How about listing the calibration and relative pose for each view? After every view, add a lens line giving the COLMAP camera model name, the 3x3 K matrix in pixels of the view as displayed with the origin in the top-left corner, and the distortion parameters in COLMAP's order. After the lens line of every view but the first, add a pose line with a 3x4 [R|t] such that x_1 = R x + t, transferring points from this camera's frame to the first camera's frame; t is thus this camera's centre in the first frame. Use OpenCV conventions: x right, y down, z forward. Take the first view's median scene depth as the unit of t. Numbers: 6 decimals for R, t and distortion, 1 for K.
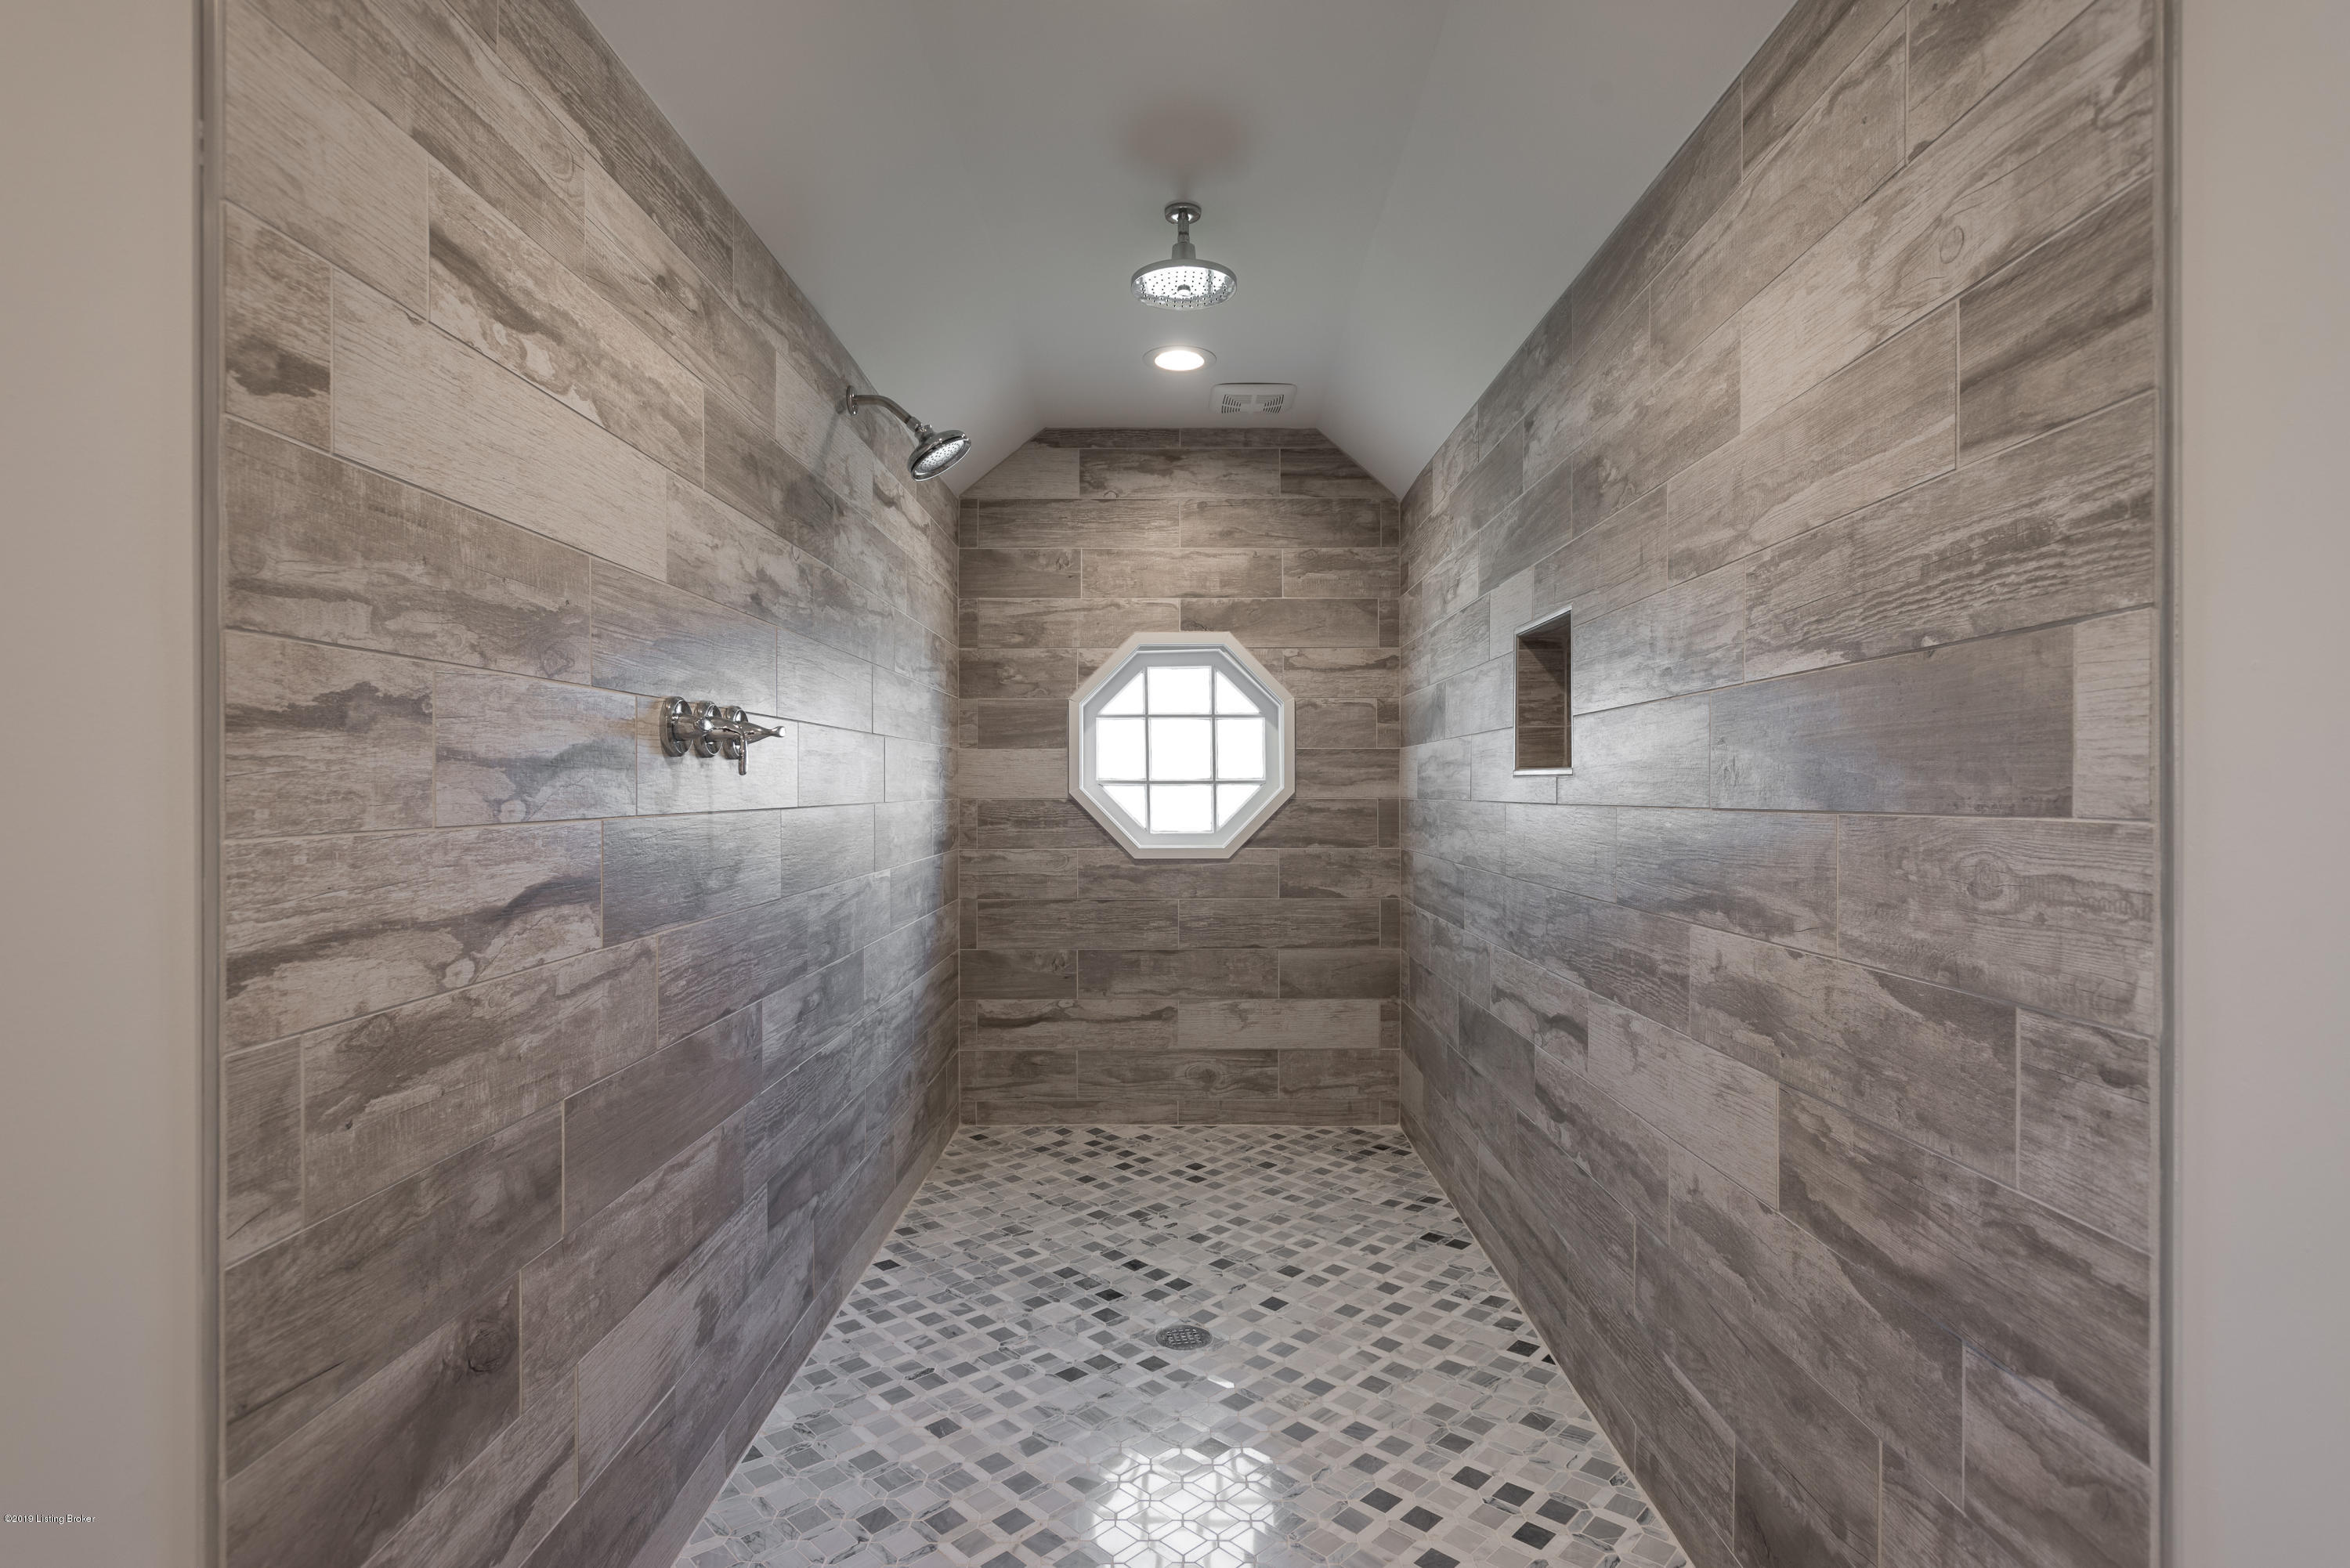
lens RADIAL K [[1183.1, 0, 1172.6], [0, 1183.1, 788.1], [0, 0, 1]] dist [0.009384, -0.001986]
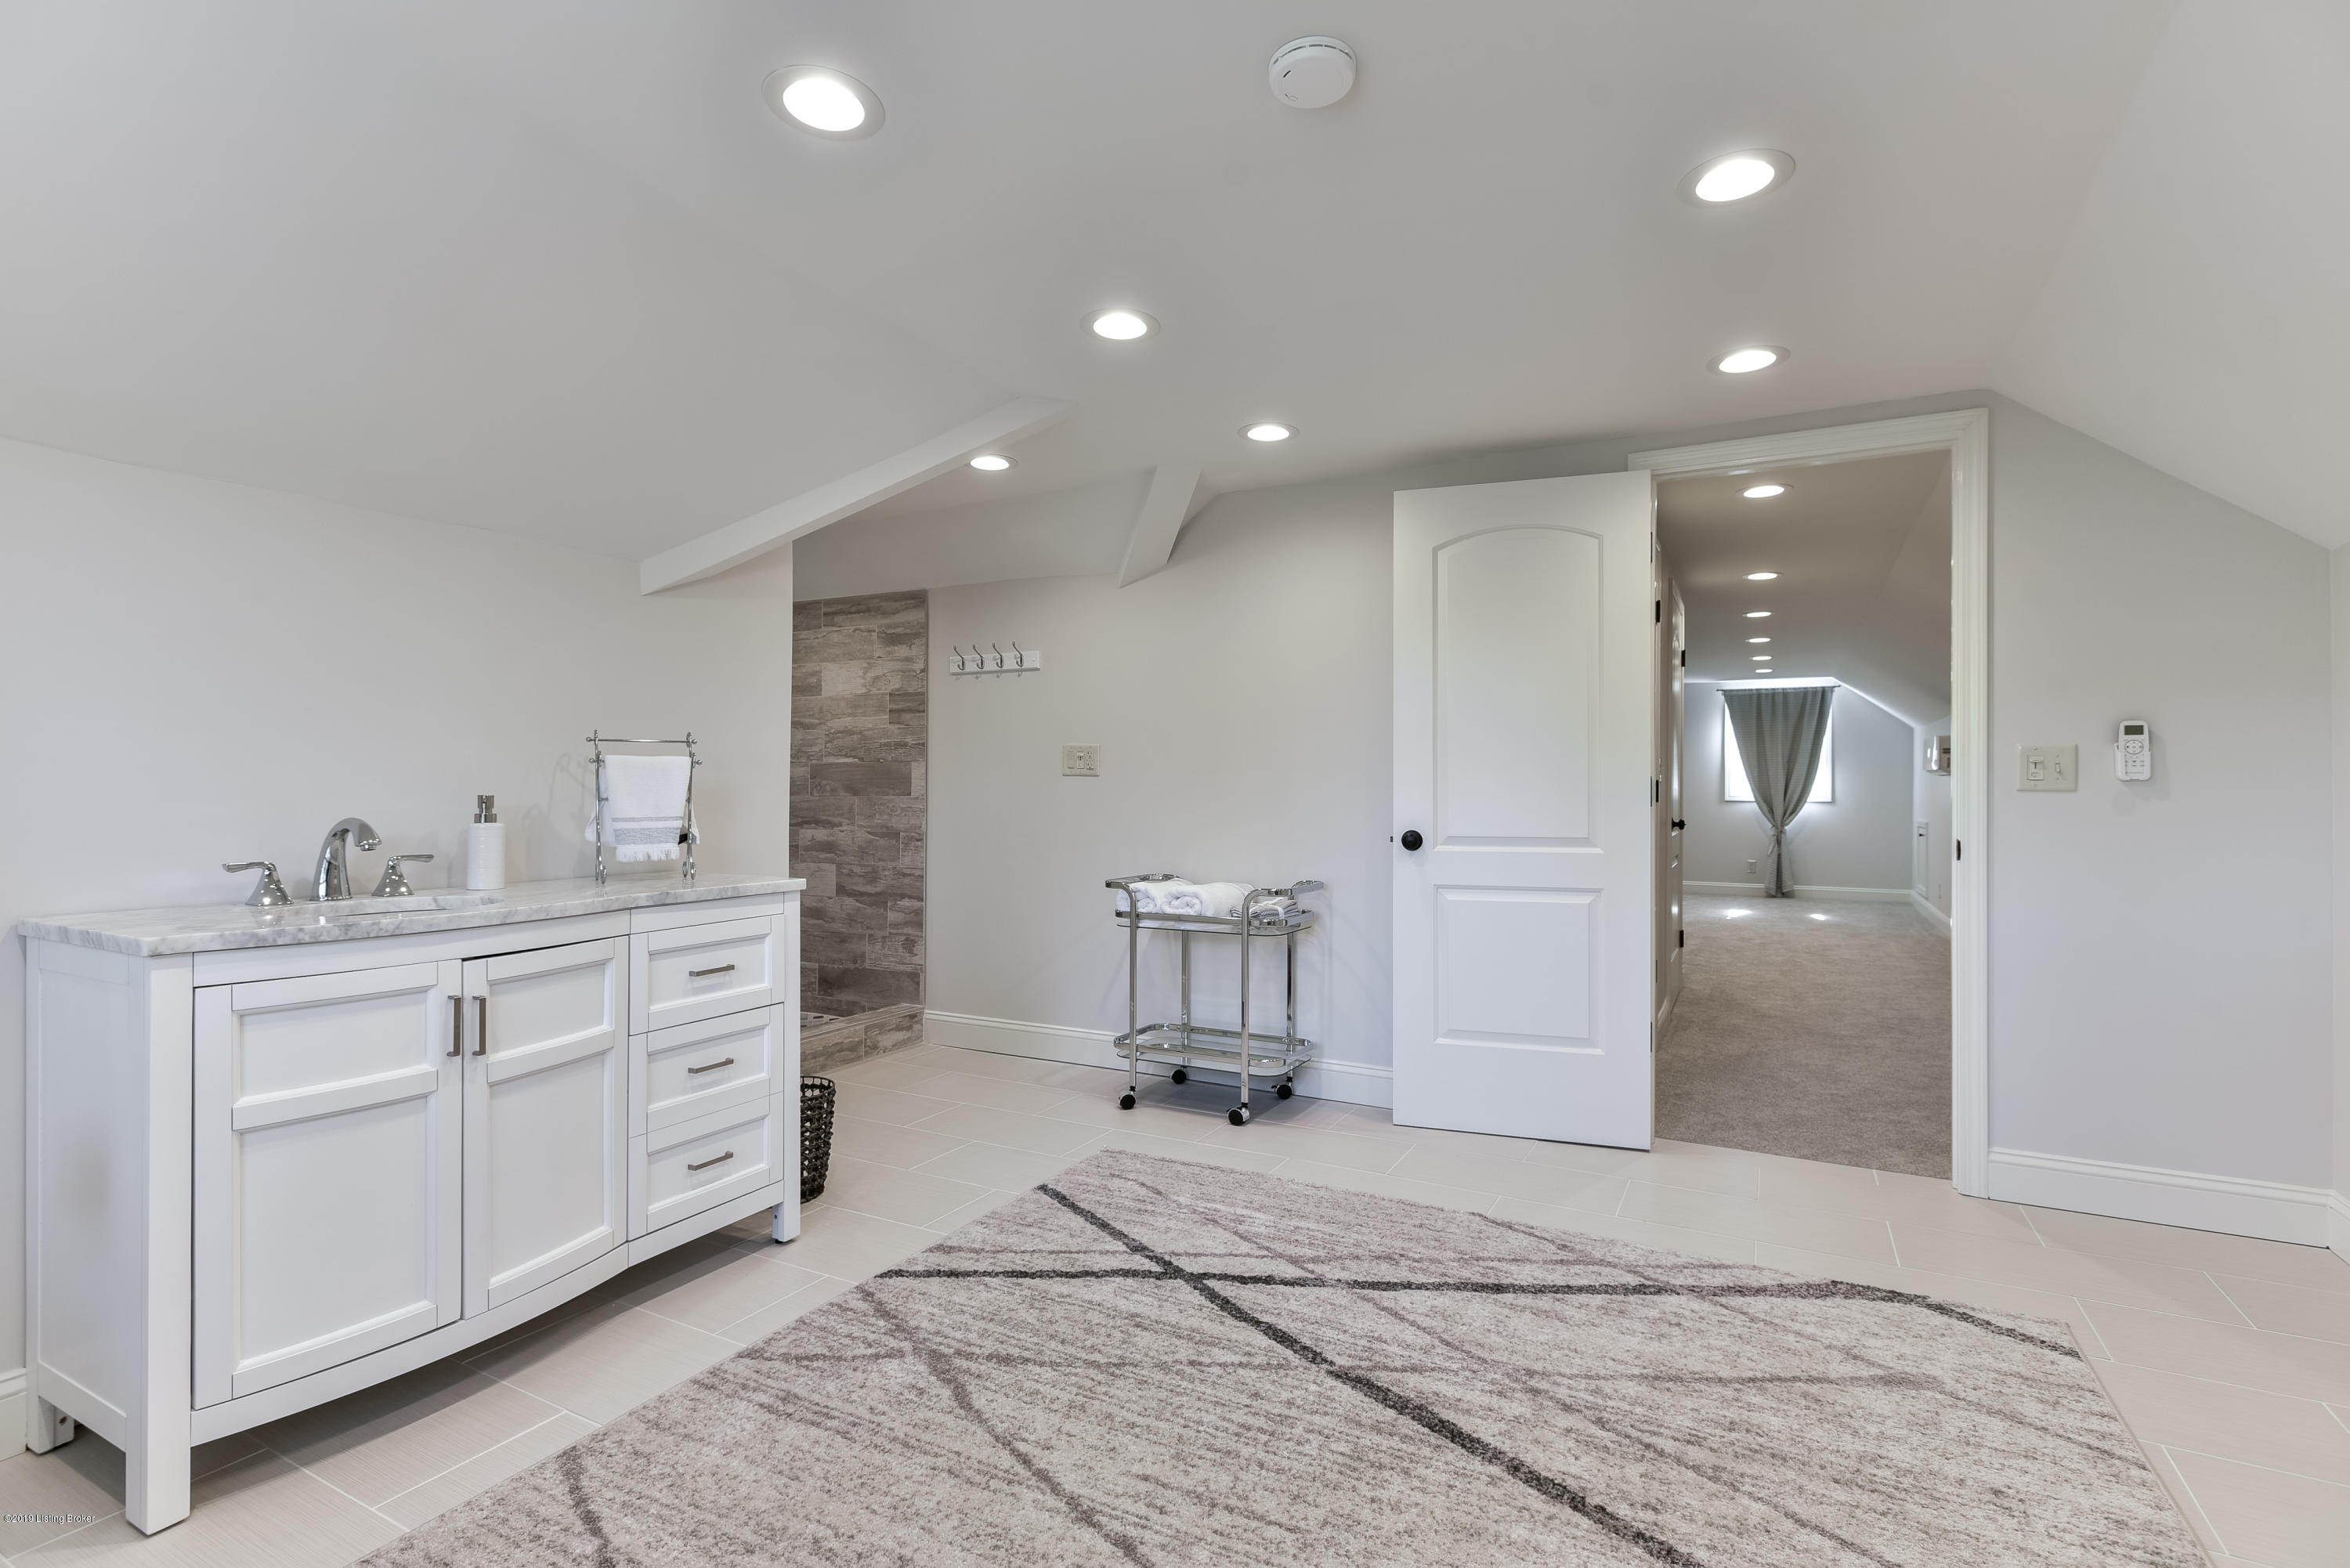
lens RADIAL K [[1115.1, 0, 1175.4], [0, 1115.1, 787.8], [0, 0, 1]] dist [0.005323, 0.002081]
pose [[0.469167, 0.002839, 0.883105, -1.322661], [-0.005723, 0.999984, -0.000175, -0.008510], [-0.883091, -0.004972, 0.469176, -1.029345]]
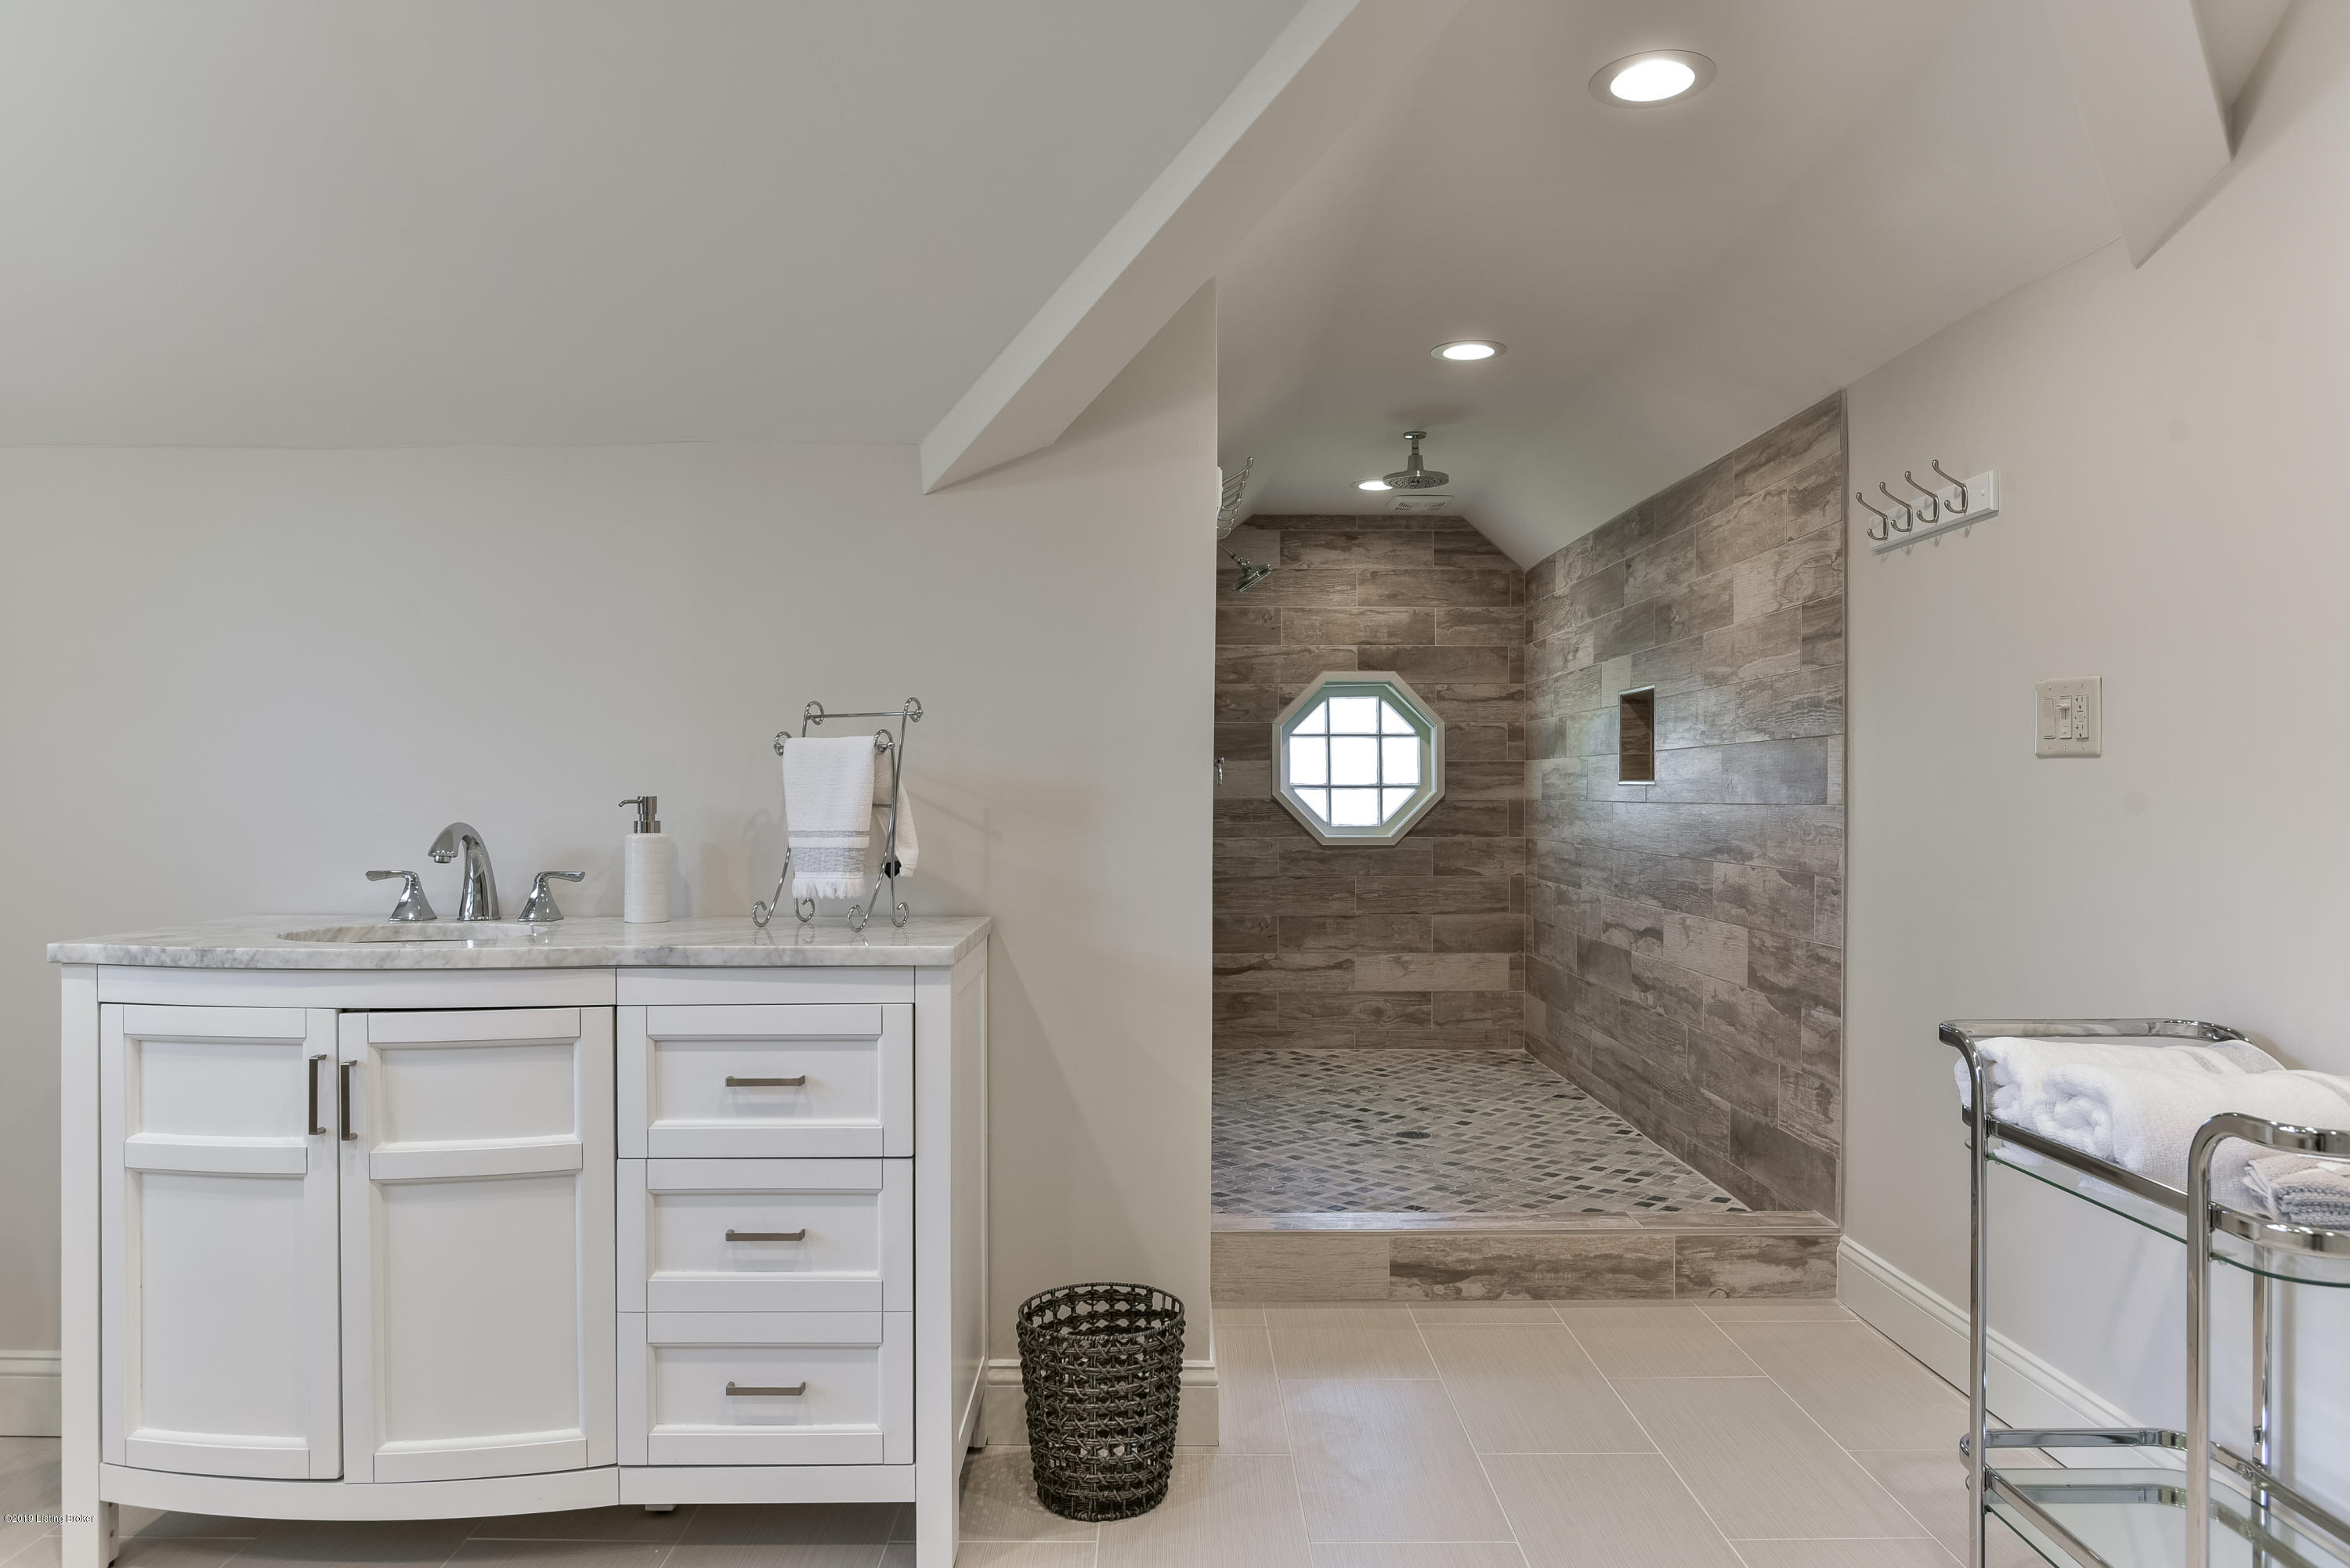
lens RADIAL K [[1521.7, 0, 1172.9], [0, 1521.7, 786.6], [0, 0, 1]] dist [-0.019411, 0.005720]
pose [[0.999860, 0.002259, 0.016562, -0.346040], [-0.002242, 0.999997, -0.001019, -0.004474], [-0.016565, 0.000982, 0.999862, -1.036215]]
